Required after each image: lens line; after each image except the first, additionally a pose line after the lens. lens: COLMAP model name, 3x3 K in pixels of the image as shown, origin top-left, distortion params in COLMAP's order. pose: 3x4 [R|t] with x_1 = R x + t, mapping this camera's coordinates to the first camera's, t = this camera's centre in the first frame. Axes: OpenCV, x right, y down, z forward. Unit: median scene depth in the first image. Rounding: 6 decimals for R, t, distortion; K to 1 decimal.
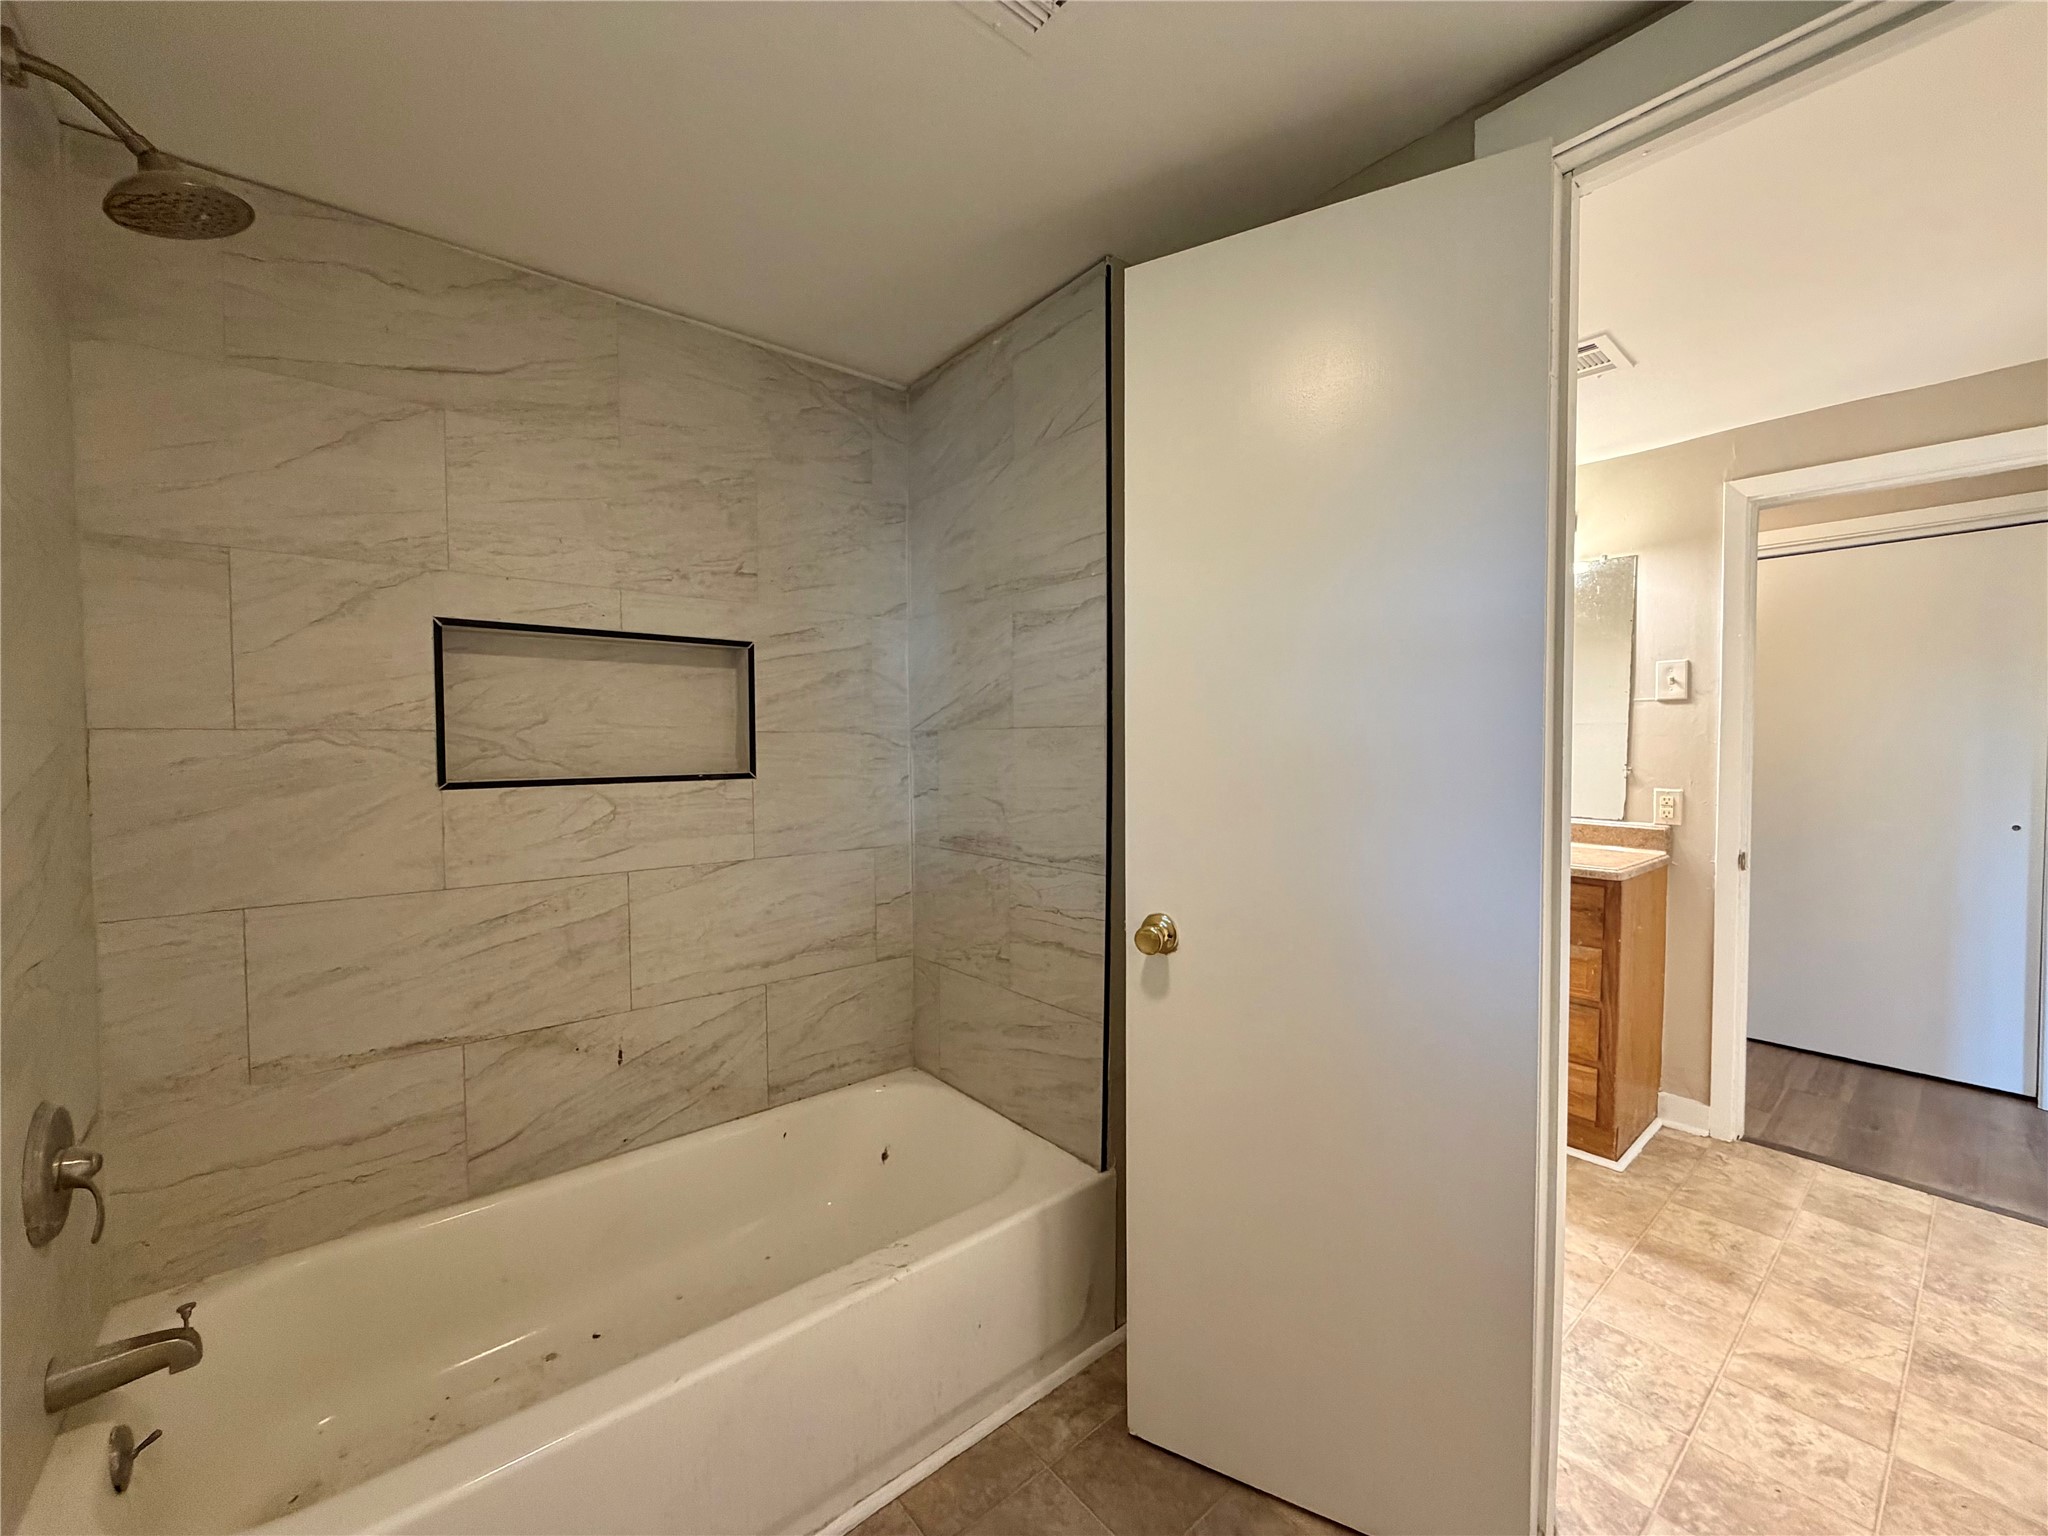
lens RADIAL K [[819.6, 0, 1025.0], [0, 819.6, 774.5], [0, 0, 1]] dist [0.000772, 0.001317]
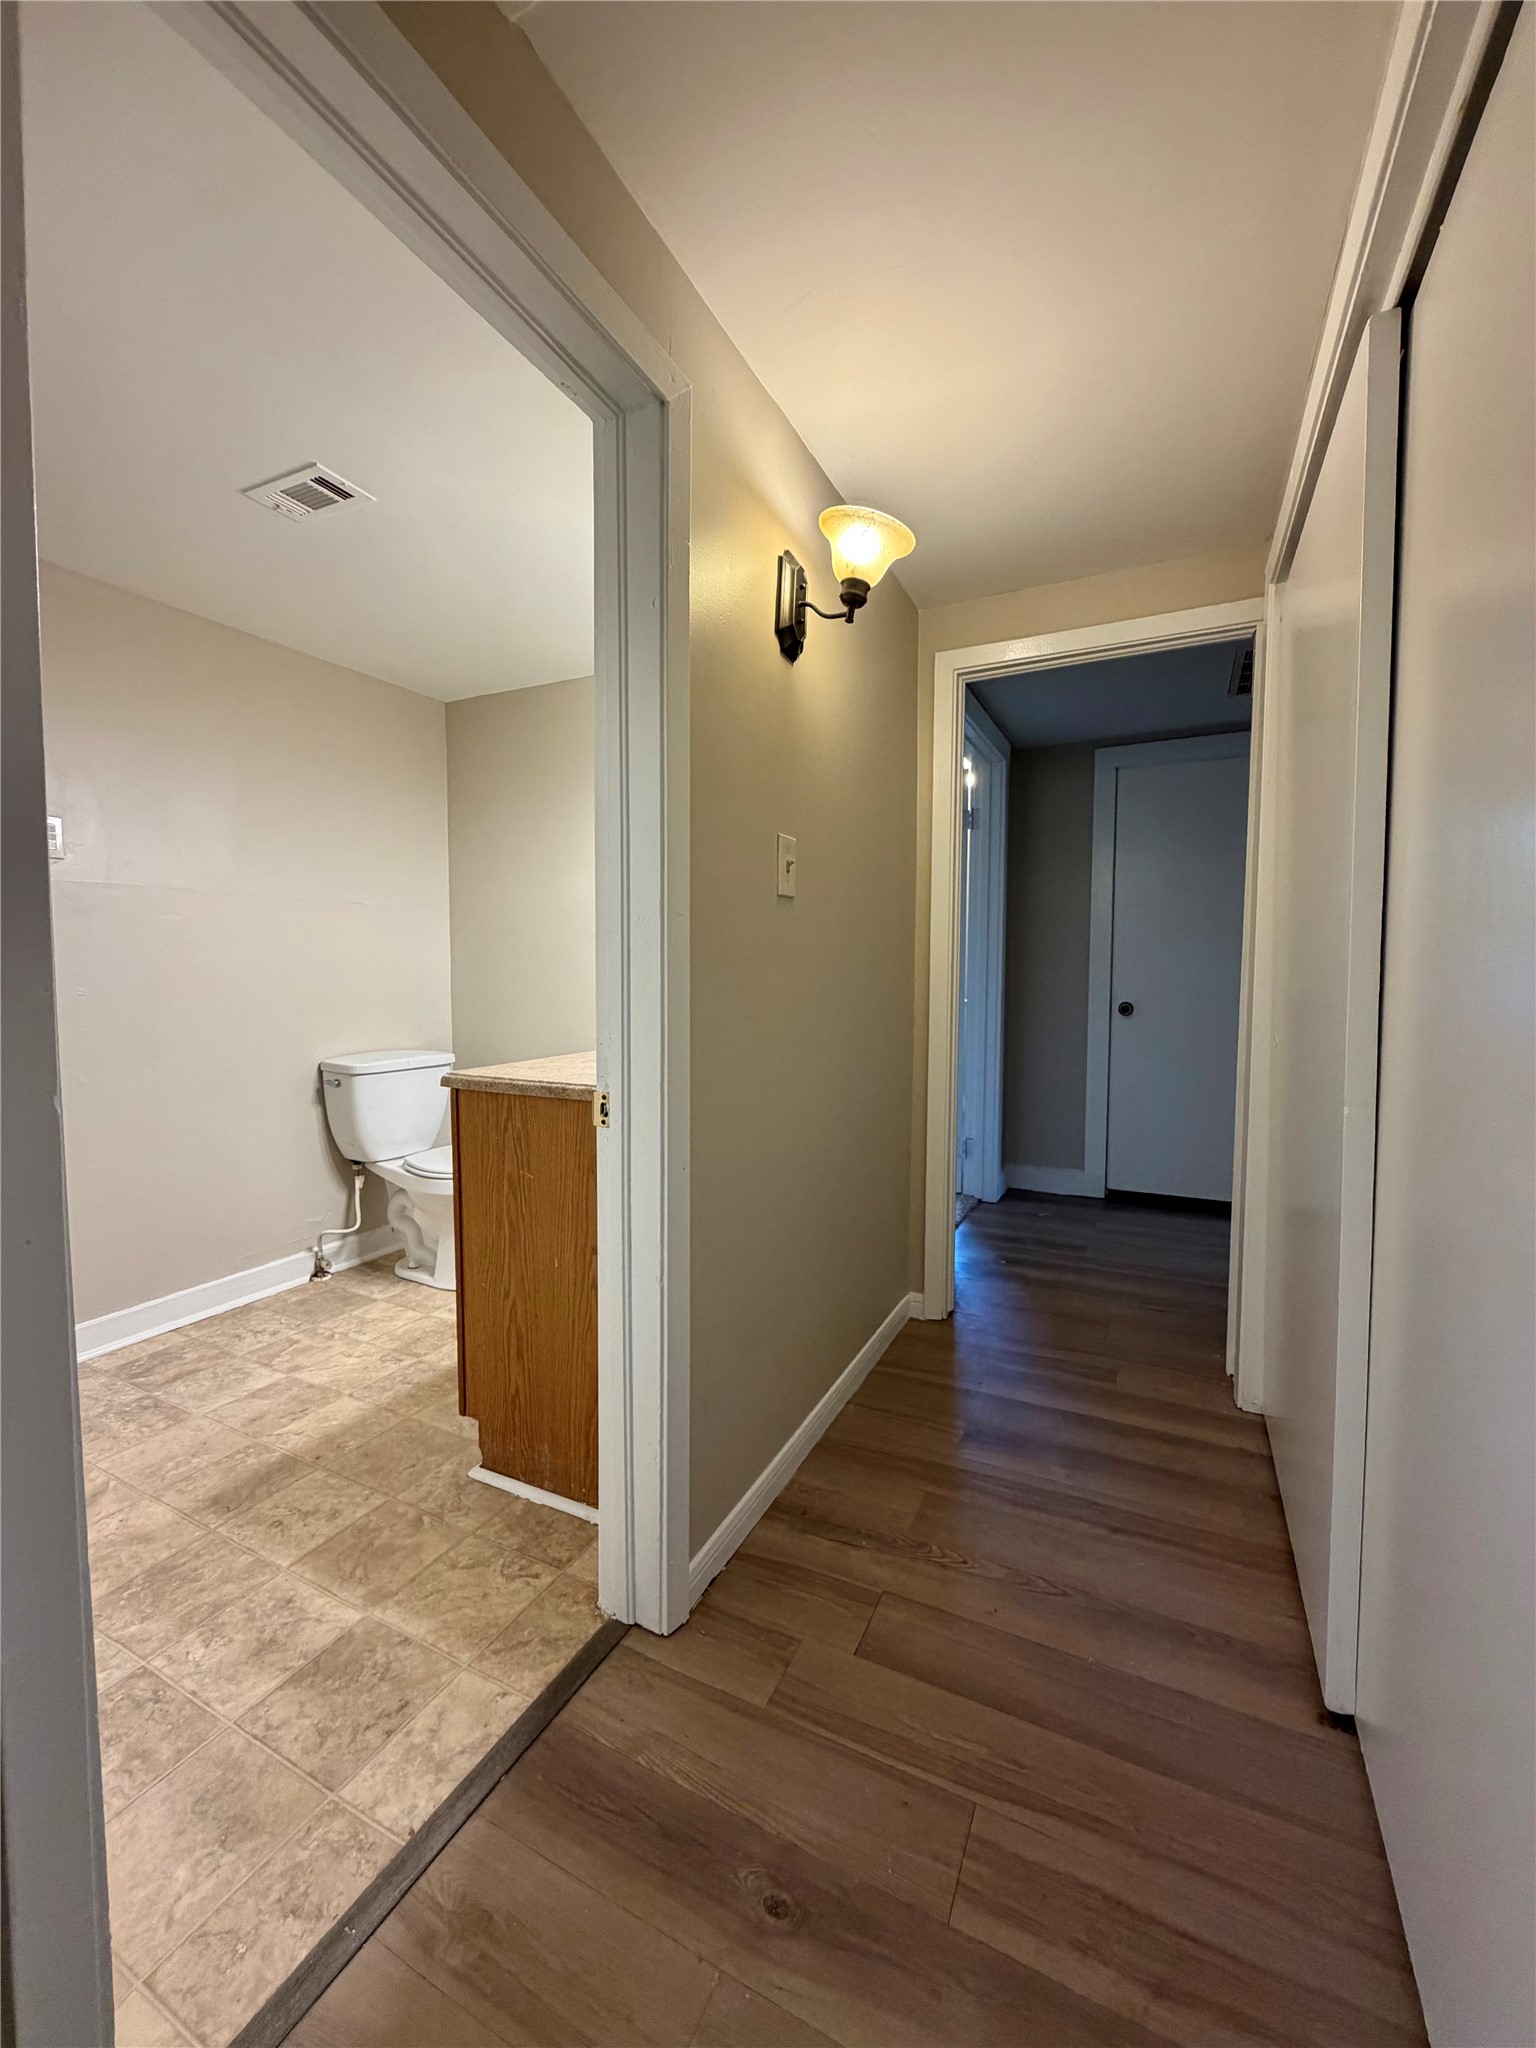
lens RADIAL K [[819.6, 0, 765.0], [0, 819.6, 1023.0], [0, 0, 1]] dist [0.000772, 0.001317]
pose [[0.398200, 0.059523, -0.915365, 1.407166], [-0.038901, 0.998091, 0.047980, 0.020009], [0.916473, 0.016503, 0.399756, 0.883017]]
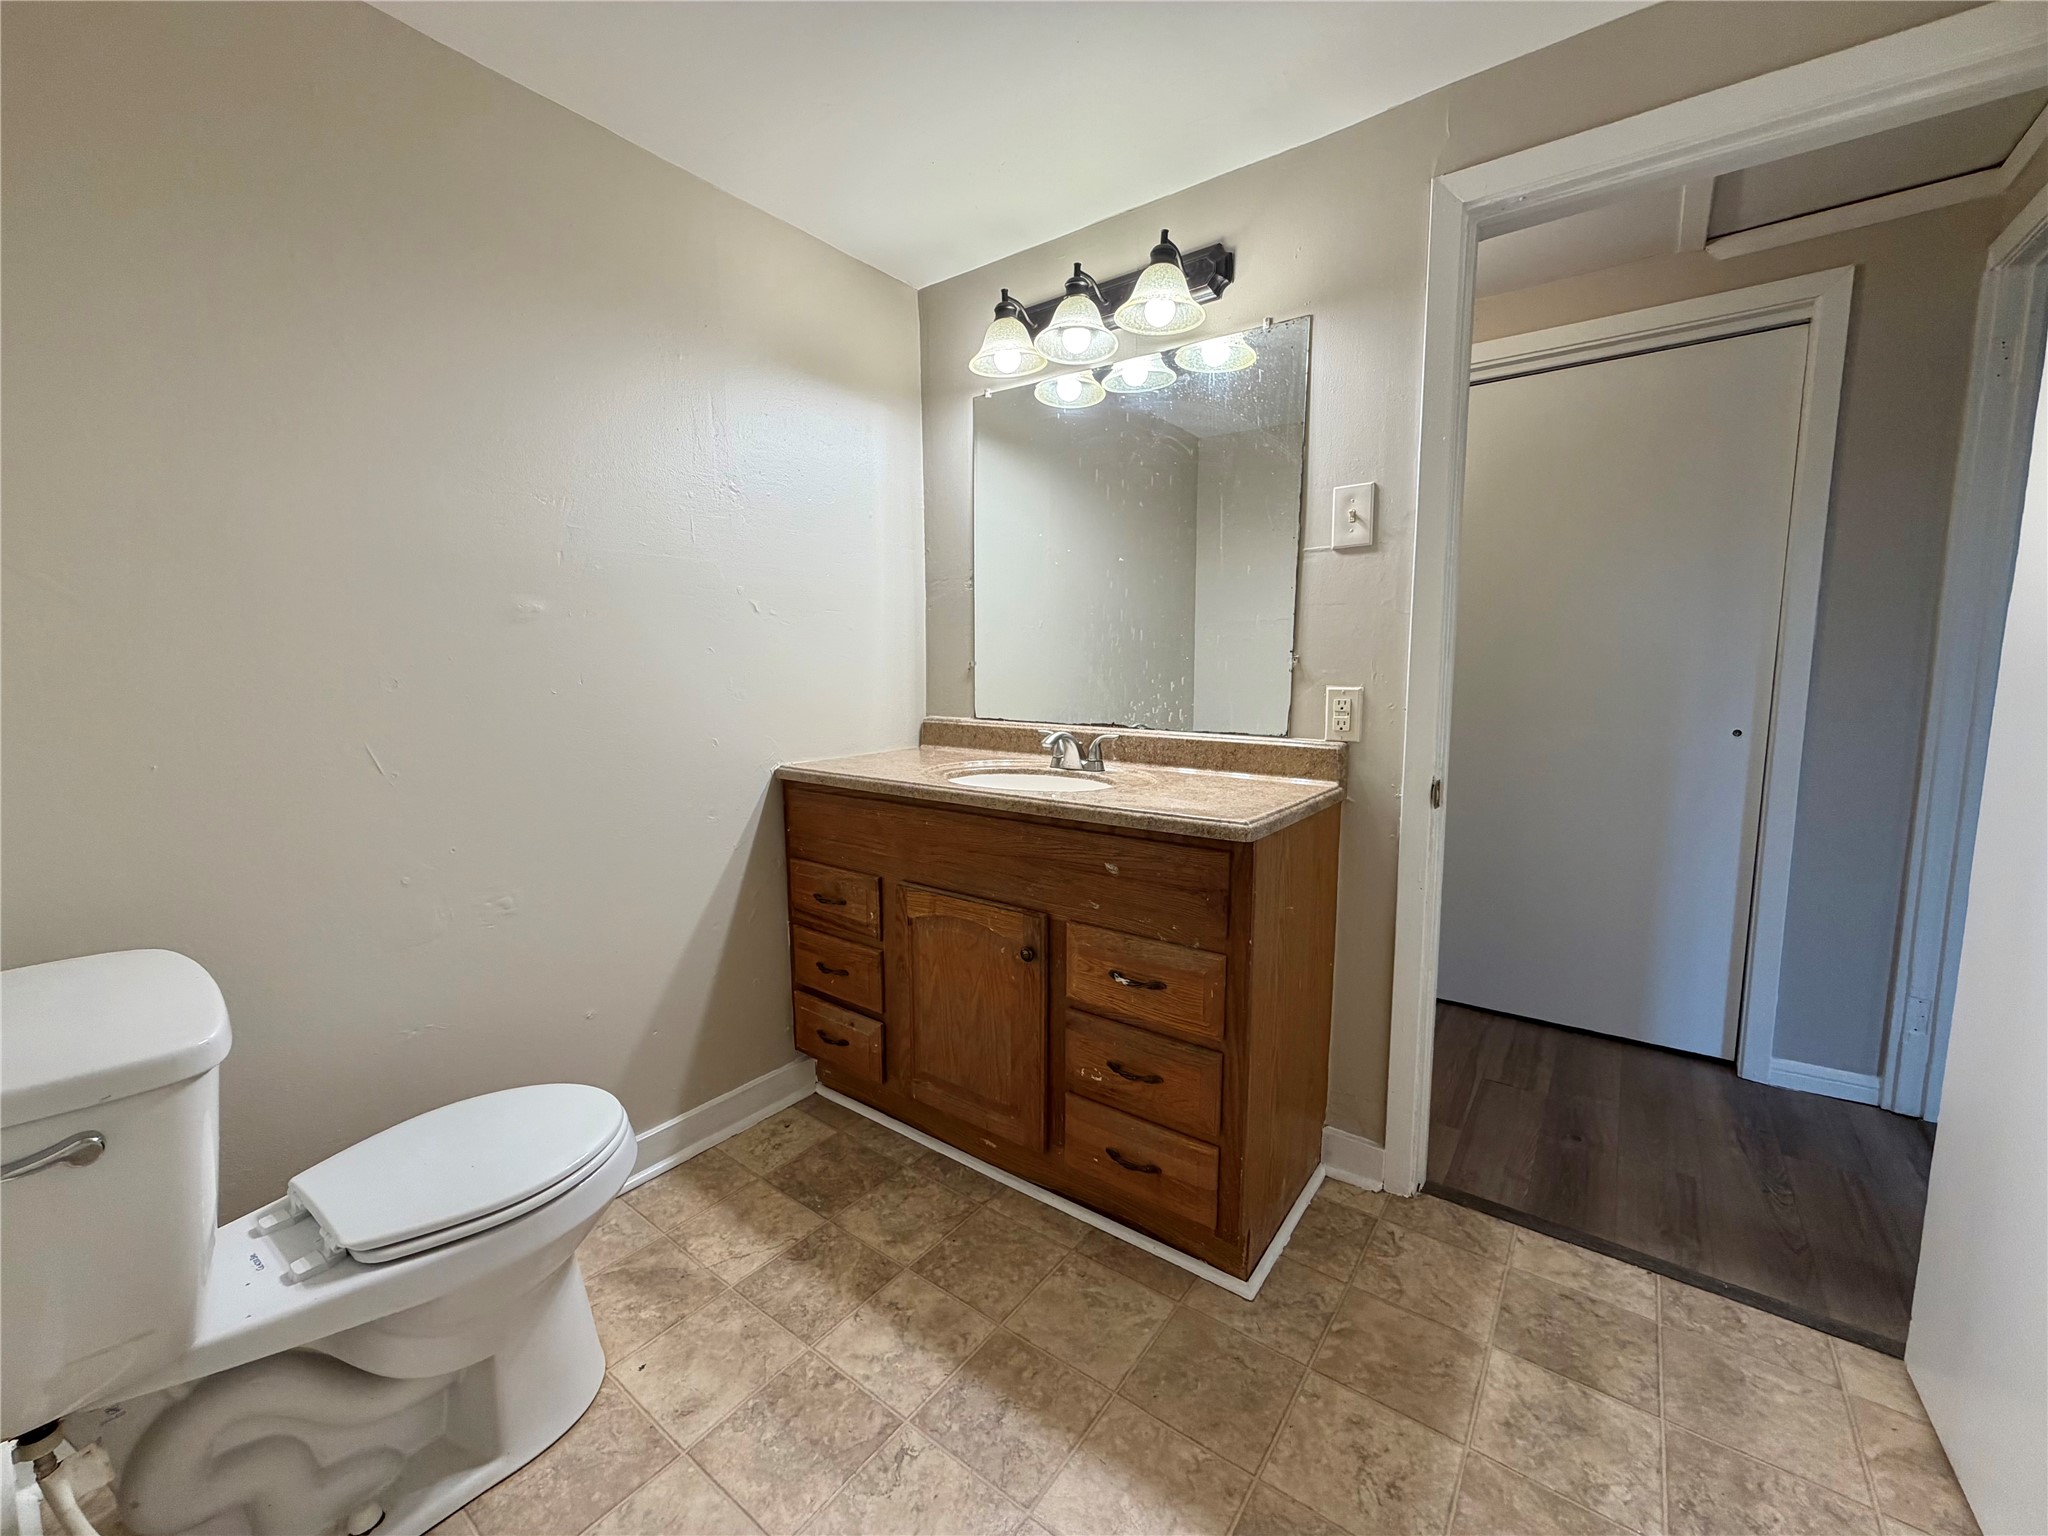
lens RADIAL K [[819.6, 0, 1020.9], [0, 819.6, 774.0], [0, 0, 1]] dist [0.000772, 0.001317]
pose [[0.972939, -0.036257, 0.228202, 0.401486], [0.015198, 0.995515, 0.093372, 0.023480], [-0.230564, -0.087377, 0.969126, 0.442024]]
